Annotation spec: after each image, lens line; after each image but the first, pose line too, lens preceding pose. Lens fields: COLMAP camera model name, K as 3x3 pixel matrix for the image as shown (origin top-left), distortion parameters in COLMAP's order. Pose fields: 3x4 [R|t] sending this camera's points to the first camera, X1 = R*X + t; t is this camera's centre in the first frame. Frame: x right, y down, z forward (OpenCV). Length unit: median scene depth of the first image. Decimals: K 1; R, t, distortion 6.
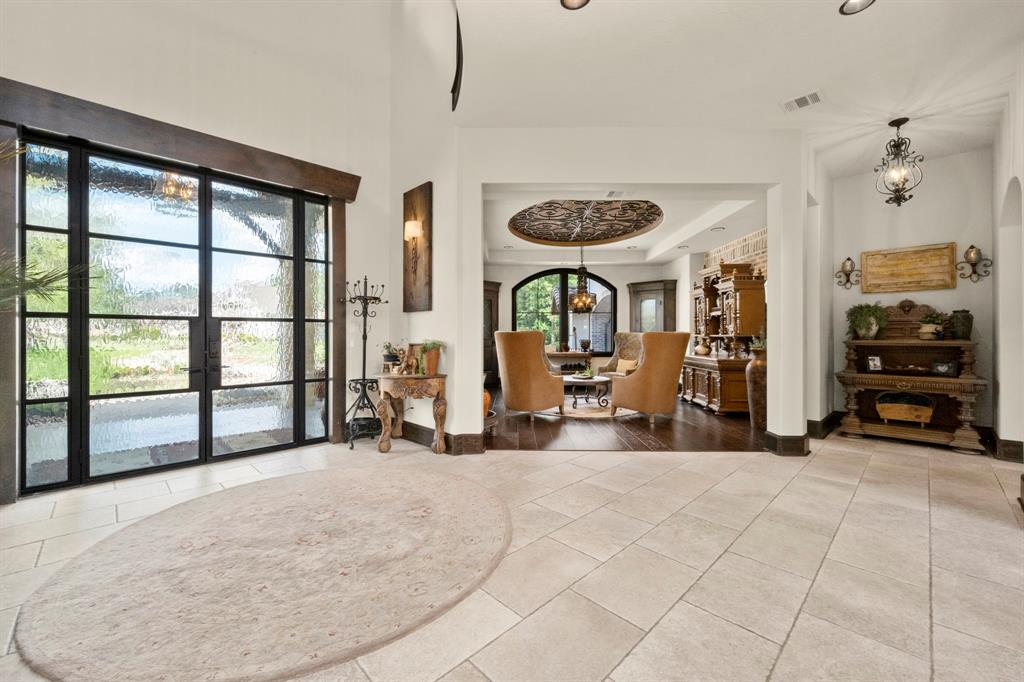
lens RADIAL K [[413.4, 0, 507.0], [0, 413.4, 335.6], [0, 0, 1]] dist [-0.003103, -0.000140]
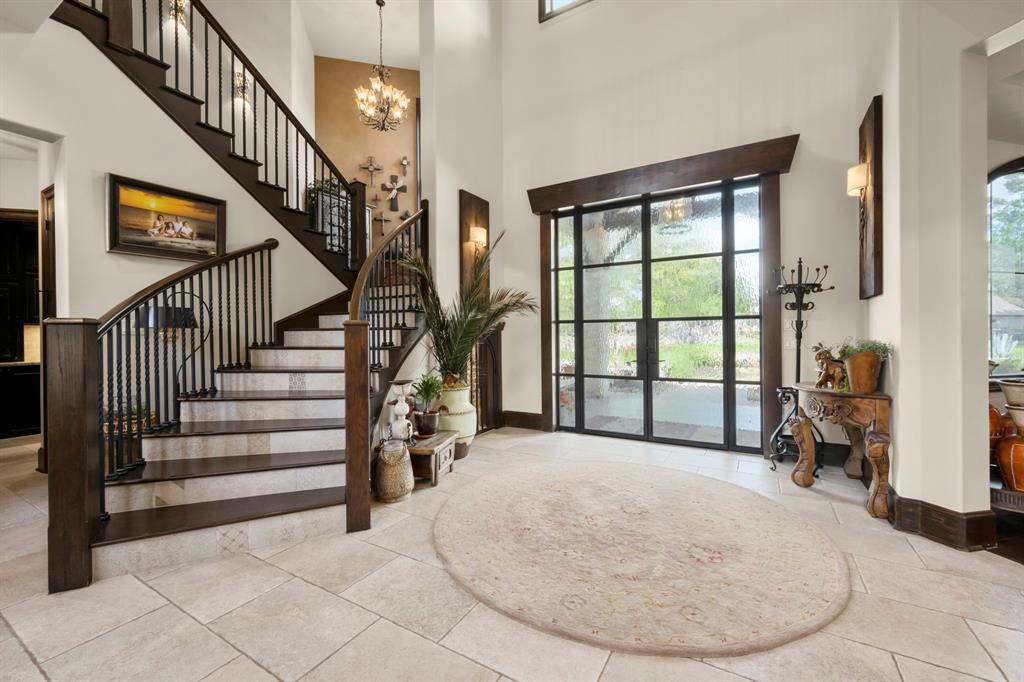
lens RADIAL K [[413.4, 0, 510.0], [0, 413.4, 338.2], [0, 0, 1]] dist [-0.003103, -0.000140]
pose [[0.263493, 0.008714, -0.964622, 0.351841], [0.004504, 0.999937, 0.010264, -0.002609], [0.964651, -0.007049, 0.263438, 0.328450]]
